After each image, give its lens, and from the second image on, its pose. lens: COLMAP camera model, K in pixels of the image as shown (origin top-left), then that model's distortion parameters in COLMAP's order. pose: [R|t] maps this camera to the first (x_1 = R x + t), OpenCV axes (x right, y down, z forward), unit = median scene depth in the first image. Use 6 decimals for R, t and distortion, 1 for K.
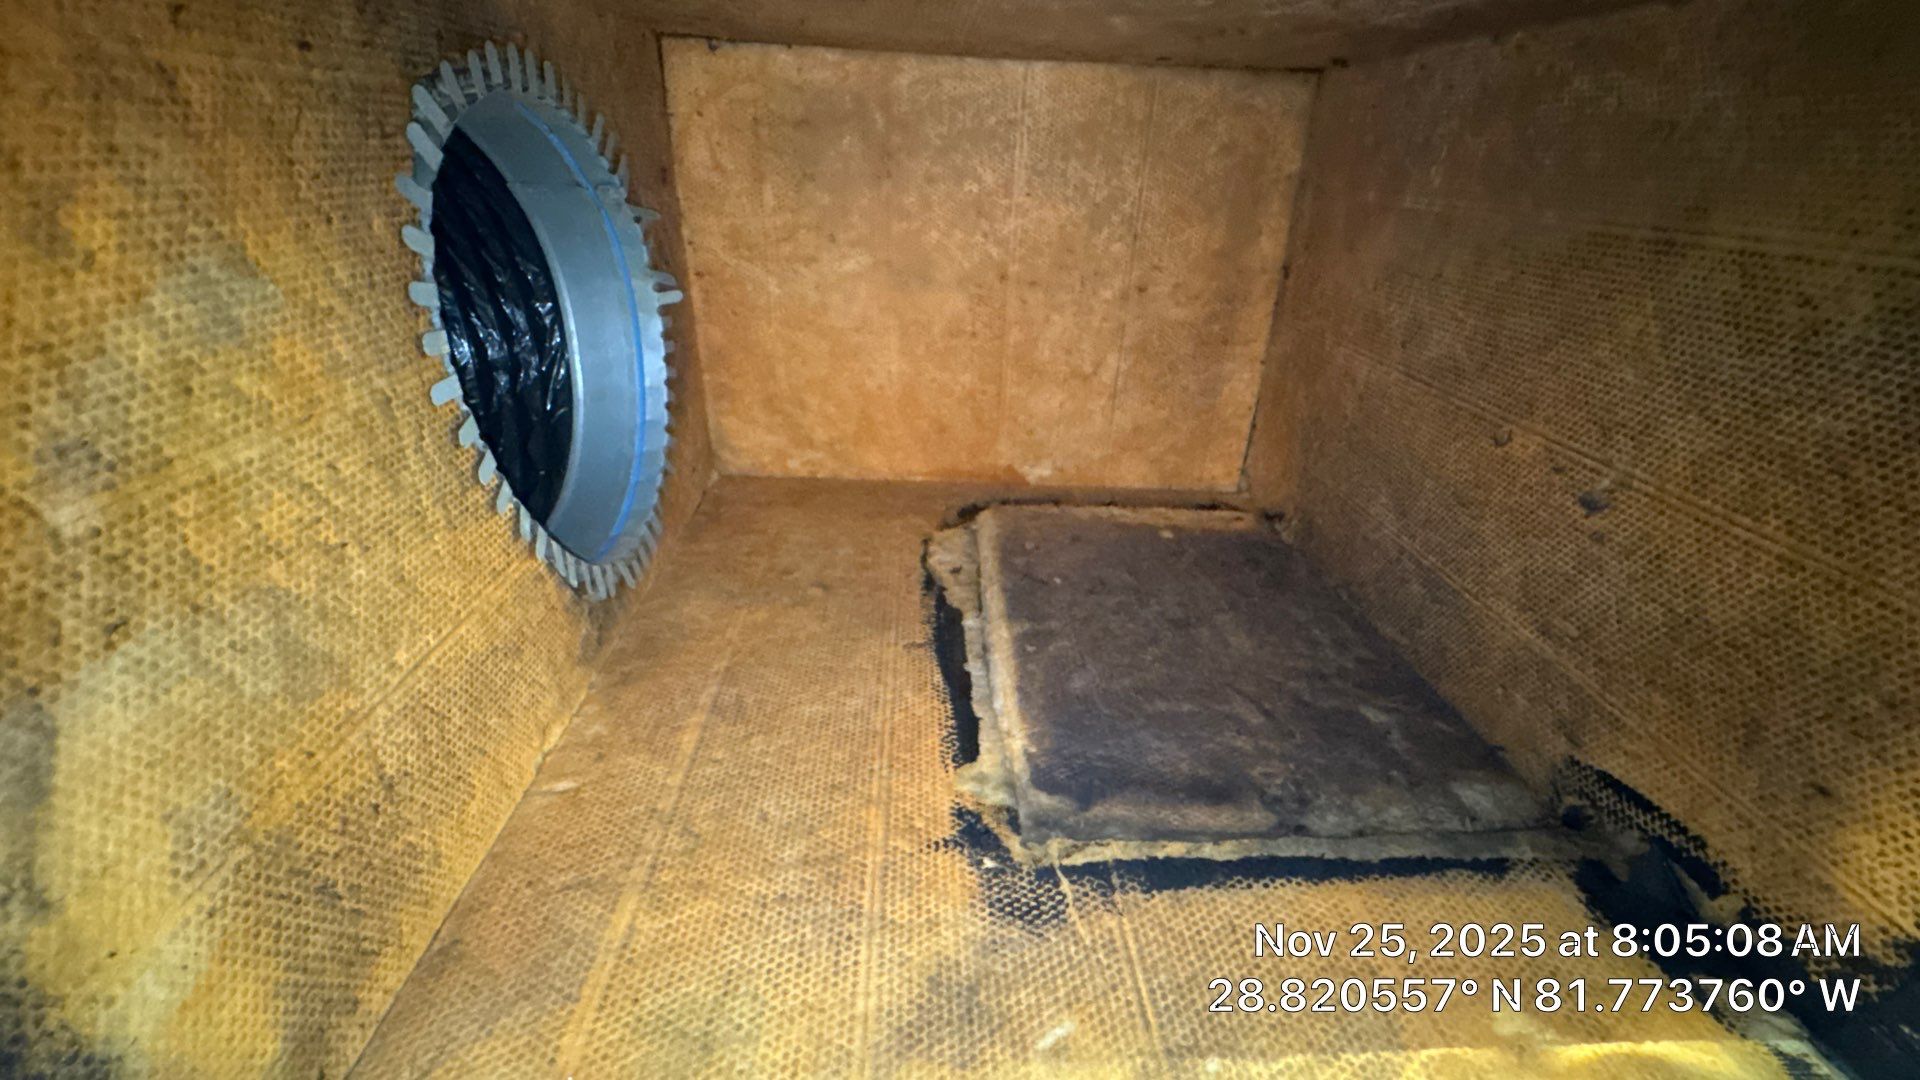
lens RADIAL K [[770.5, 0, 961.4], [0, 770.5, 539.1], [0, 0, 1]] dist [0.001752, -0.000536]
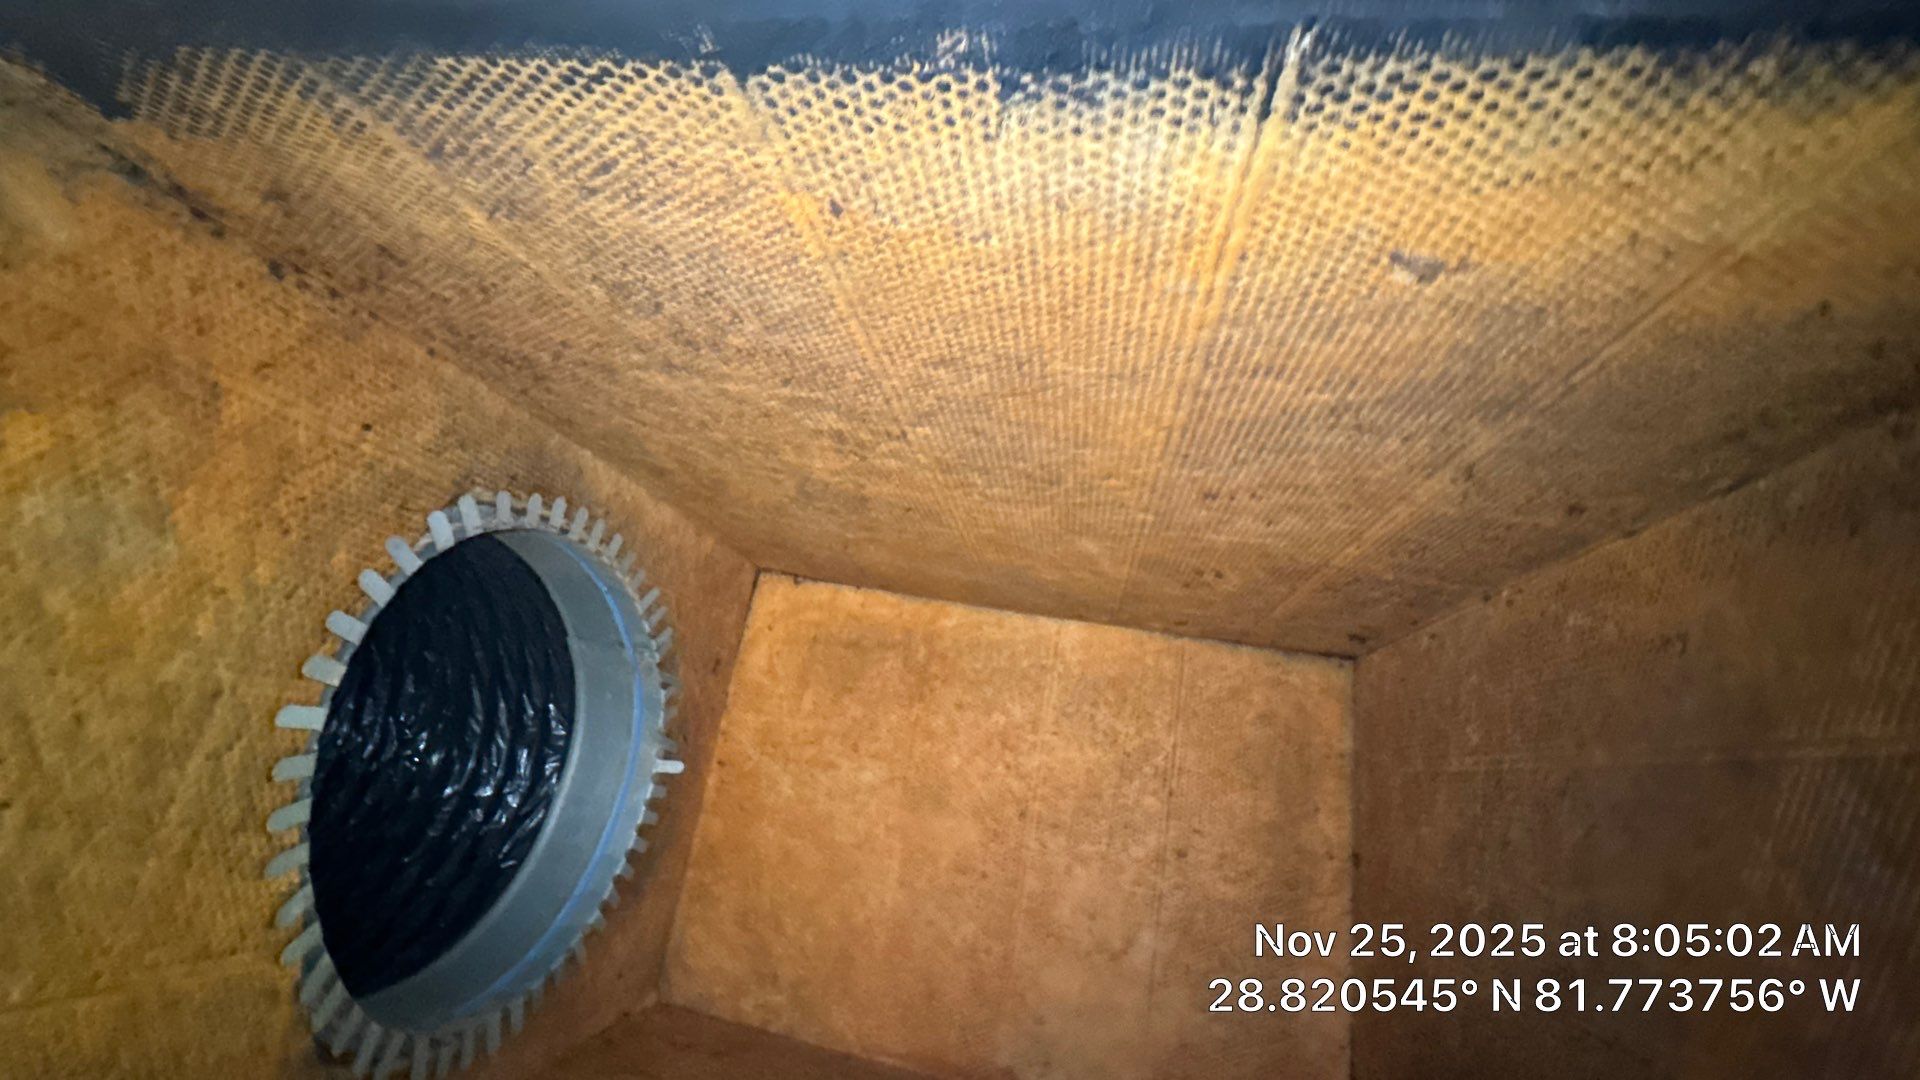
lens RADIAL K [[769.1, 0, 960.0], [0, 769.1, 540.0], [0, 0, 1]] dist [-0.000722, 0.000301]
pose [[0.973003, 0.075244, -0.218183, 0.215067], [-0.206088, 0.708817, -0.674616, 0.084864], [0.103891, 0.701368, 0.705187, 0.160993]]
